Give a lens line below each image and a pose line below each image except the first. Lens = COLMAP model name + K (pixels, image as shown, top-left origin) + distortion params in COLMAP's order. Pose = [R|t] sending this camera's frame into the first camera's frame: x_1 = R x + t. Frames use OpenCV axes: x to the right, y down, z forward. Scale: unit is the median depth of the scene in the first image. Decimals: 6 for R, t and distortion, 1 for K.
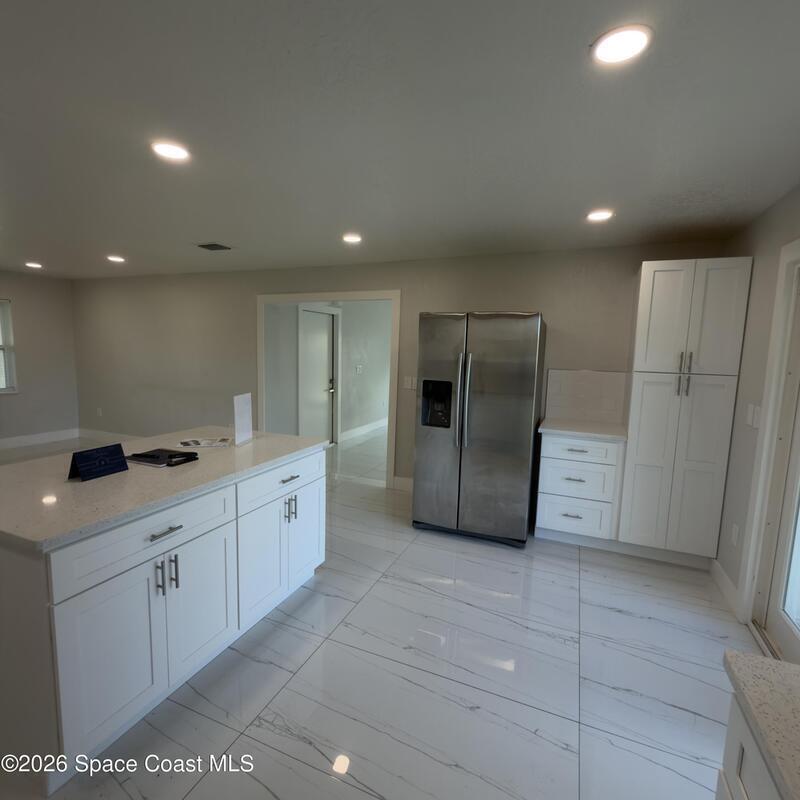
lens RADIAL K [[426.6, 0, 405.9], [0, 426.6, 397.1], [0, 0, 1]] dist [0.002748, -0.001267]
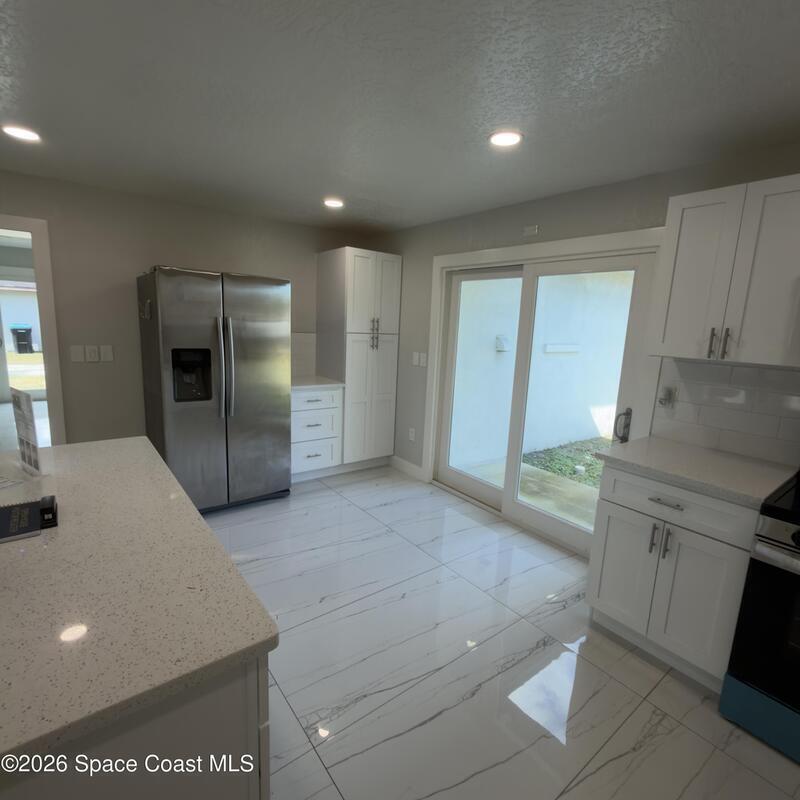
lens RADIAL K [[426.6, 0, 394.2], [0, 426.6, 395.5], [0, 0, 1]] dist [0.002748, -0.001267]
pose [[0.503285, -0.150171, 0.850972, -0.512243], [0.065316, 0.988577, 0.135825, -0.037507], [-0.861648, -0.012777, 0.507345, 0.211552]]
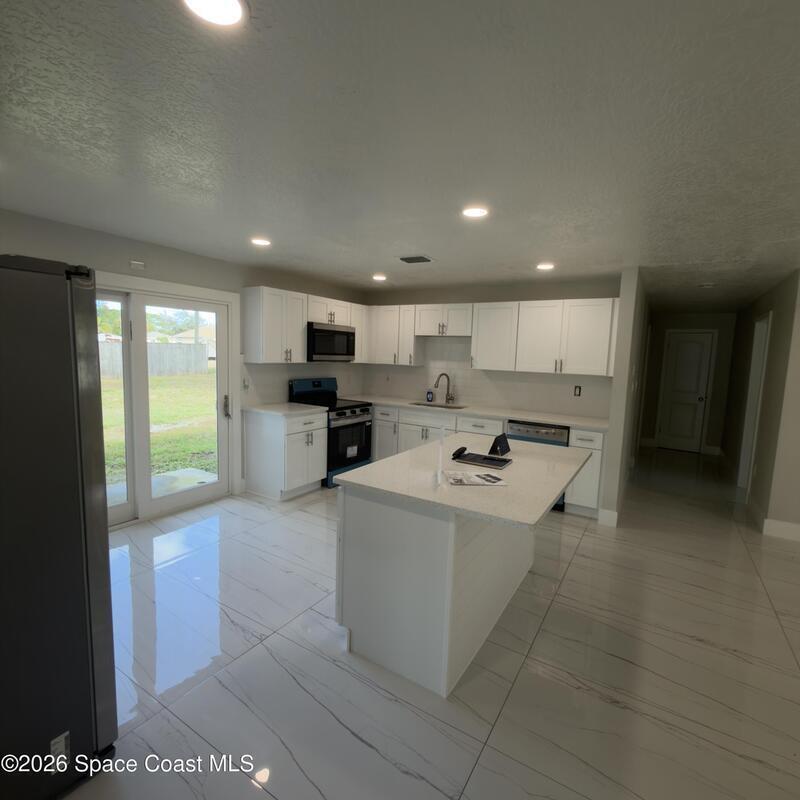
lens RADIAL K [[426.6, 0, 401.0], [0, 426.6, 399.1], [0, 0, 1]] dist [0.002748, -0.001267]
pose [[-0.984239, -0.078462, 0.158484, -0.364961], [-0.041270, 0.973349, 0.225583, -0.197343], [-0.171960, 0.215487, -0.961247, 1.489114]]
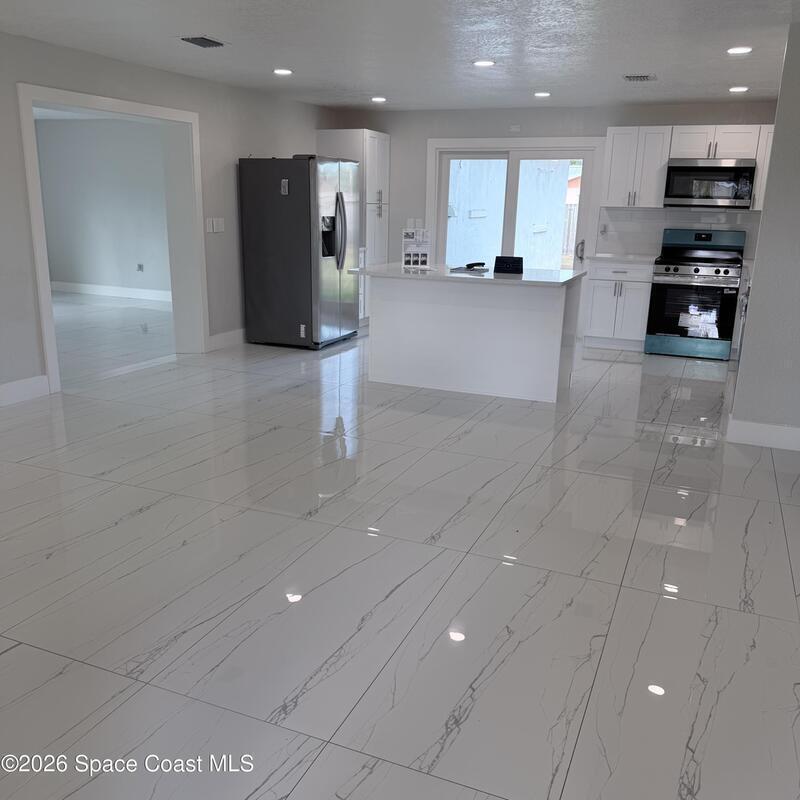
lens RADIAL K [[737.9, 0, 399.9], [0, 737.9, 407.3], [0, 0, 1]] dist [0.019548, 0.000000]
pose [[0.009301, -0.288624, 0.957397, -2.205082], [0.092022, 0.953623, 0.286593, -0.108910], [-0.995714, 0.085435, 0.035430, 0.832054]]
